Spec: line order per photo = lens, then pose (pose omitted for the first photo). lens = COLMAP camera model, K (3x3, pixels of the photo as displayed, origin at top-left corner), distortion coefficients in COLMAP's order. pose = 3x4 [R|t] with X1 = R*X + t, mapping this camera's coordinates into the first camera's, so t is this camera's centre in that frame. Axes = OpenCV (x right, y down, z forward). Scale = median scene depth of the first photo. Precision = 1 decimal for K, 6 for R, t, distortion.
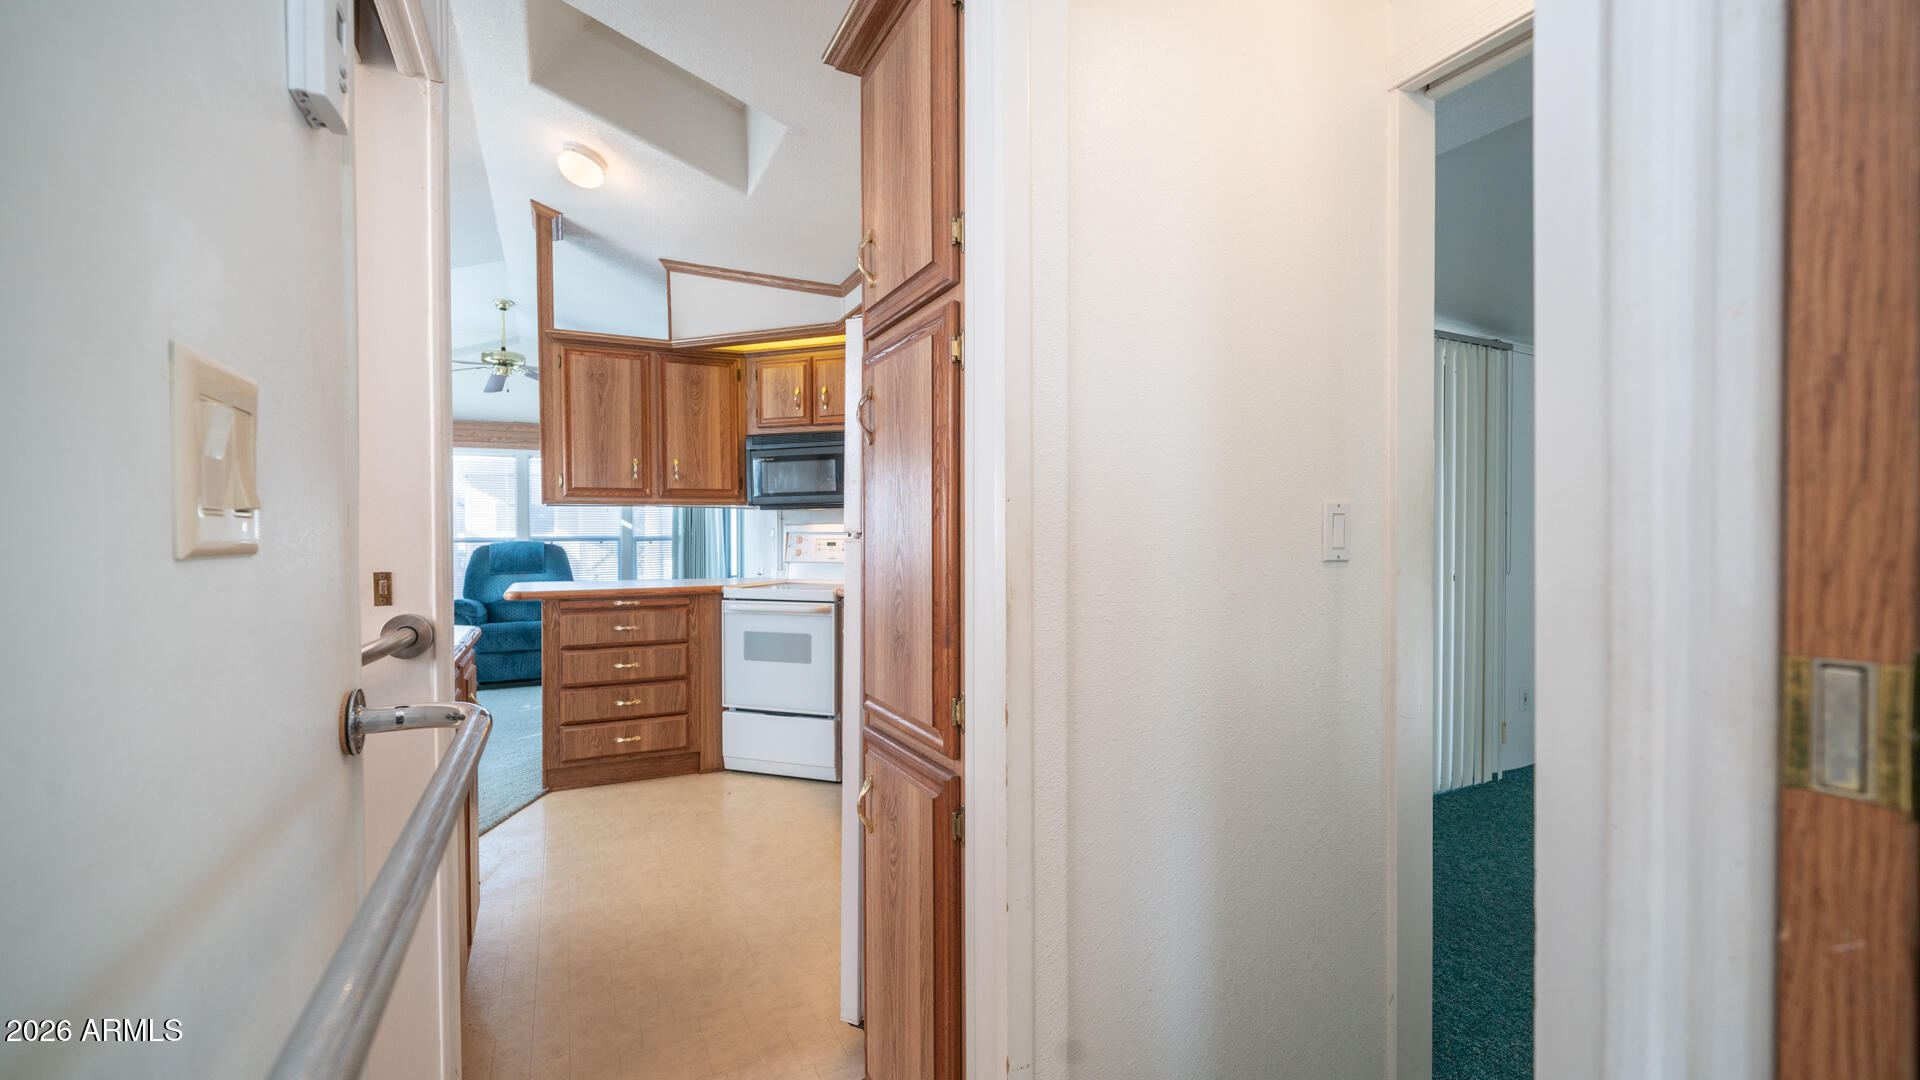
lens RADIAL K [[794.3, 0, 960.0], [0, 794.3, 540.0], [0, 0, 1]] dist [-0.000179, -0.000021]
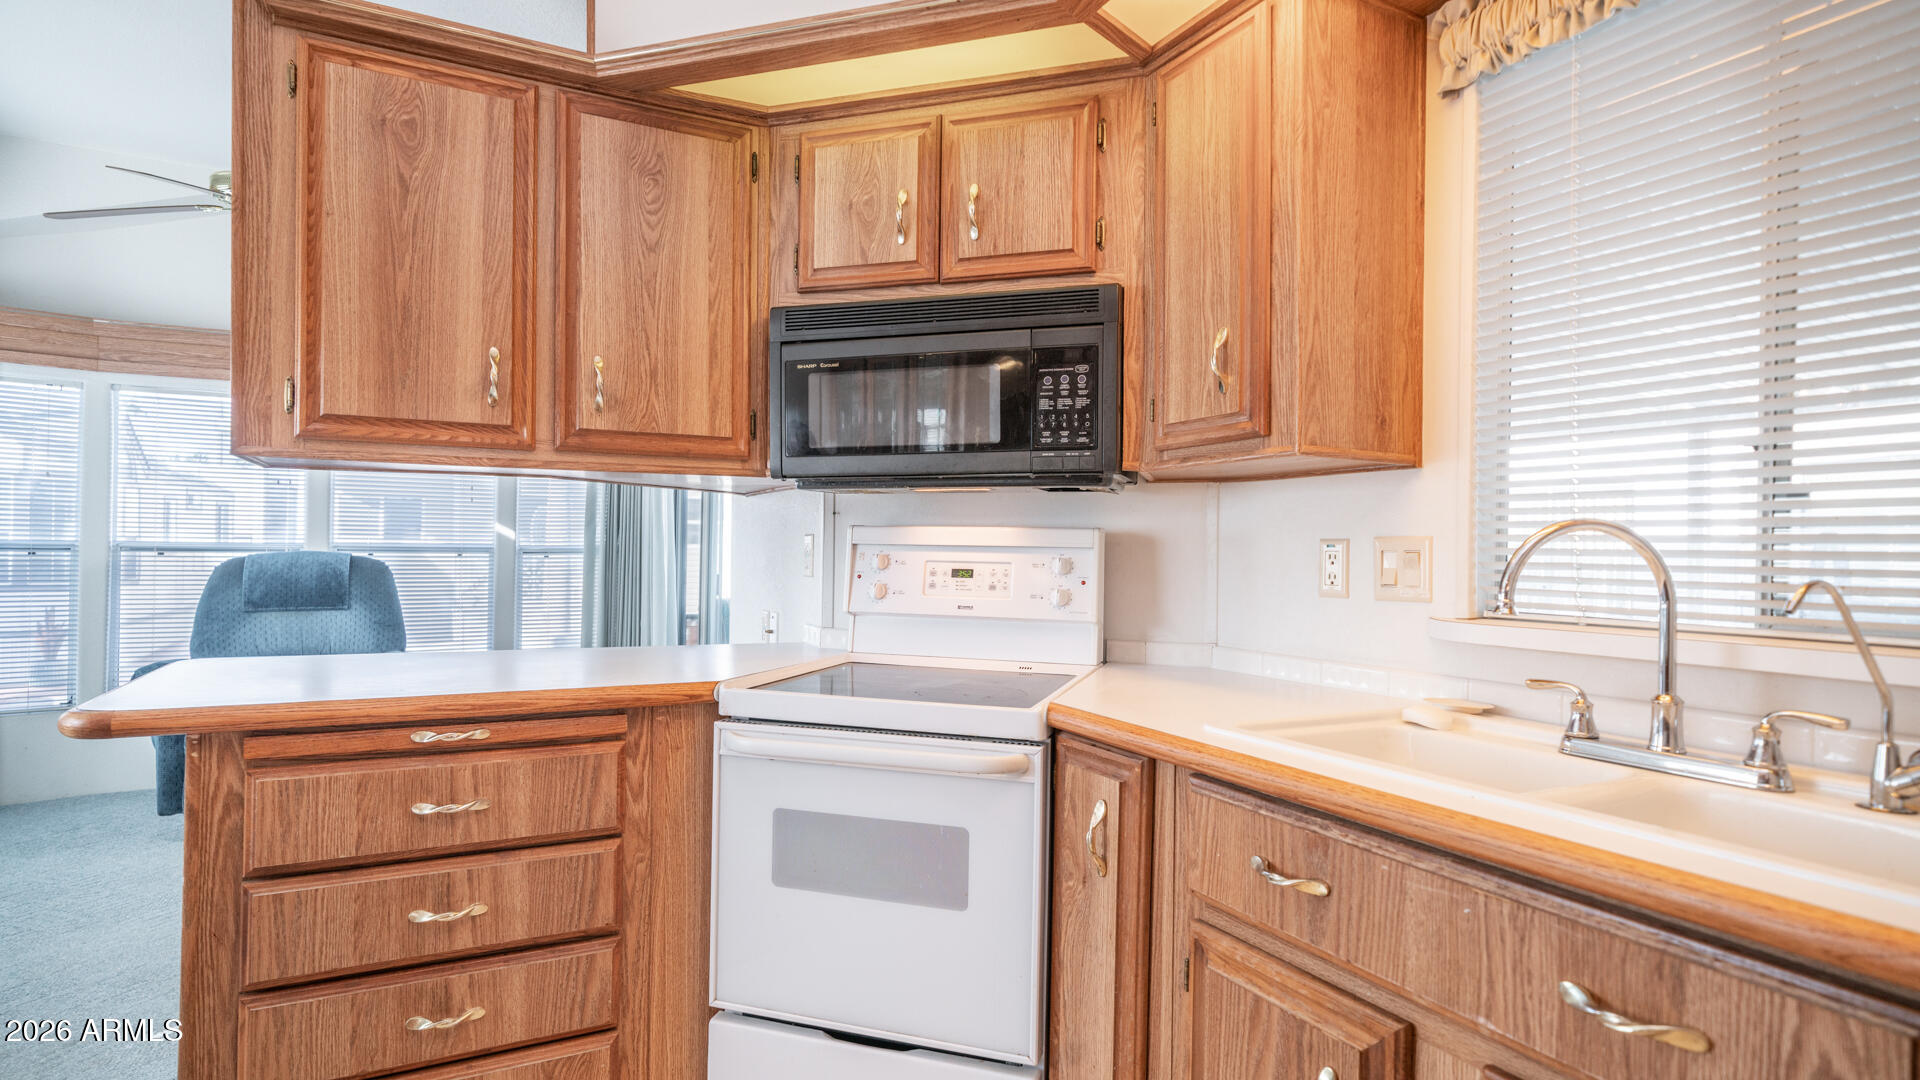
lens RADIAL K [[967.1, 0, 960.0], [0, 967.1, 540.0], [0, 0, 1]] dist [0.002104, 0.000713]
pose [[0.999578, 0.017689, 0.023037, -0.192245], [-0.017304, 0.999709, -0.016781, -0.004230], [-0.023327, 0.016375, 0.999594, 0.529286]]
